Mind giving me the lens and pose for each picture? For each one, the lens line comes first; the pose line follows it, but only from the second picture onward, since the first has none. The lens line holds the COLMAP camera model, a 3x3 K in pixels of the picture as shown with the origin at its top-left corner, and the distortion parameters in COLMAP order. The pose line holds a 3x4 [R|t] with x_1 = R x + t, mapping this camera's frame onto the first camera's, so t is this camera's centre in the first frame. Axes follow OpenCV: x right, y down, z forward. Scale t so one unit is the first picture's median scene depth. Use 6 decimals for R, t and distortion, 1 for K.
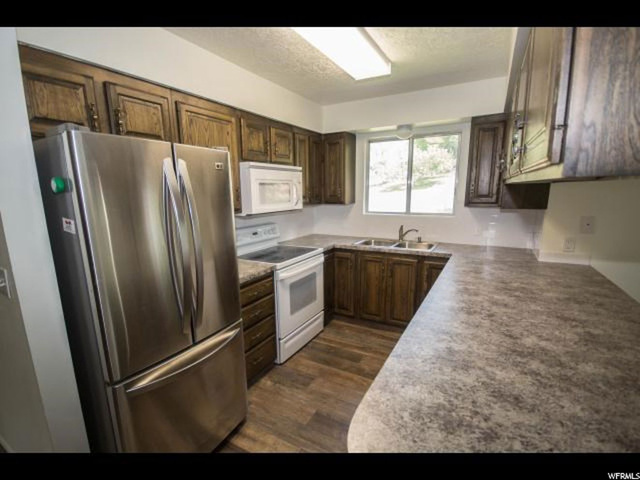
lens RADIAL K [[297.5, 0, 321.1], [0, 297.5, 249.3], [0, 0, 1]] dist [-0.000964, -0.002285]
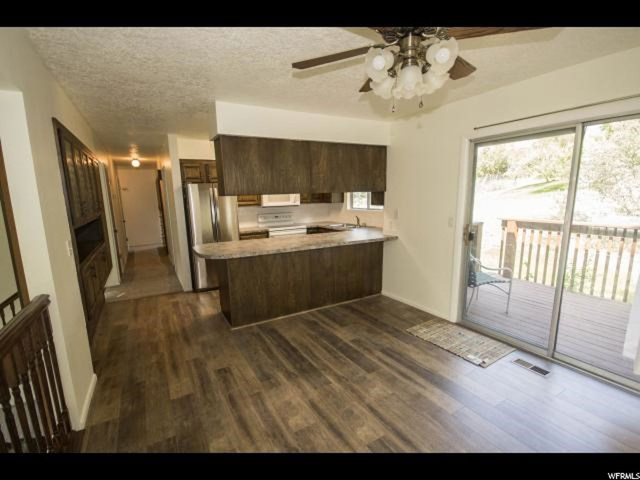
lens RADIAL K [[297.5, 0, 316.8], [0, 297.5, 243.8], [0, 0, 1]] dist [-0.000964, -0.002285]
pose [[0.865379, 0.075064, -0.495464, 1.152440], [-0.086088, 0.996287, 0.000579, 0.117007], [0.493668, 0.042152, 0.868628, -0.685361]]
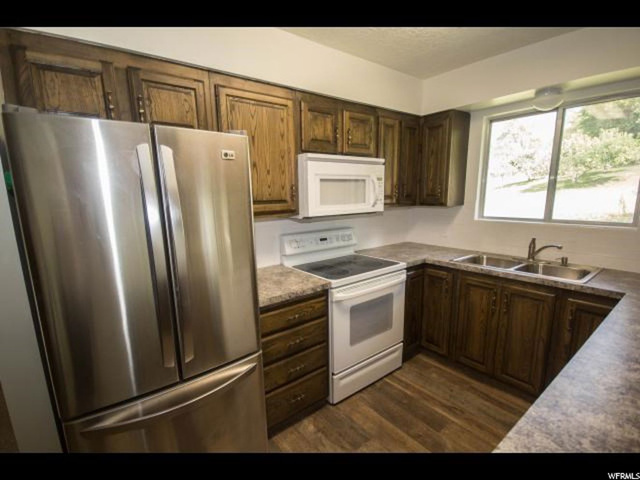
lens RADIAL K [[297.5, 0, 317.8], [0, 297.5, 249.1], [0, 0, 1]] dist [-0.000964, -0.002285]
pose [[0.917912, 0.067452, -0.391010, 0.109343], [-0.068807, 0.997574, 0.010560, -0.036767], [0.390773, 0.017211, 0.920326, 0.233122]]
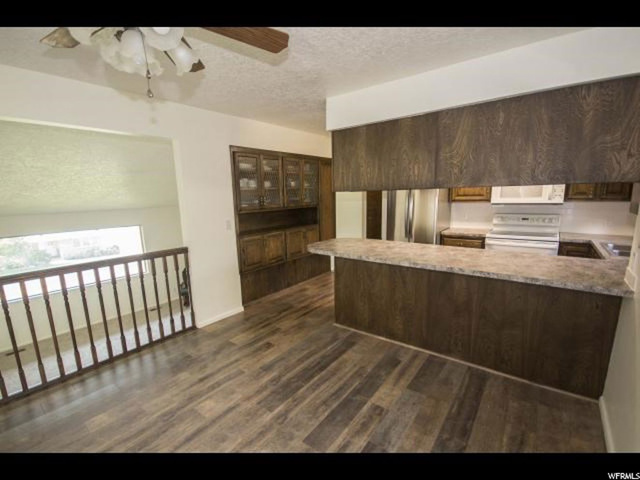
lens RADIAL K [[297.5, 0, 316.1], [0, 297.5, 246.8], [0, 0, 1]] dist [-0.000964, -0.002285]
pose [[-0.130839, 0.193386, -0.972360, 1.434253], [-0.164845, 0.962894, 0.213684, -0.070351], [0.977603, 0.188247, -0.094105, 0.221050]]
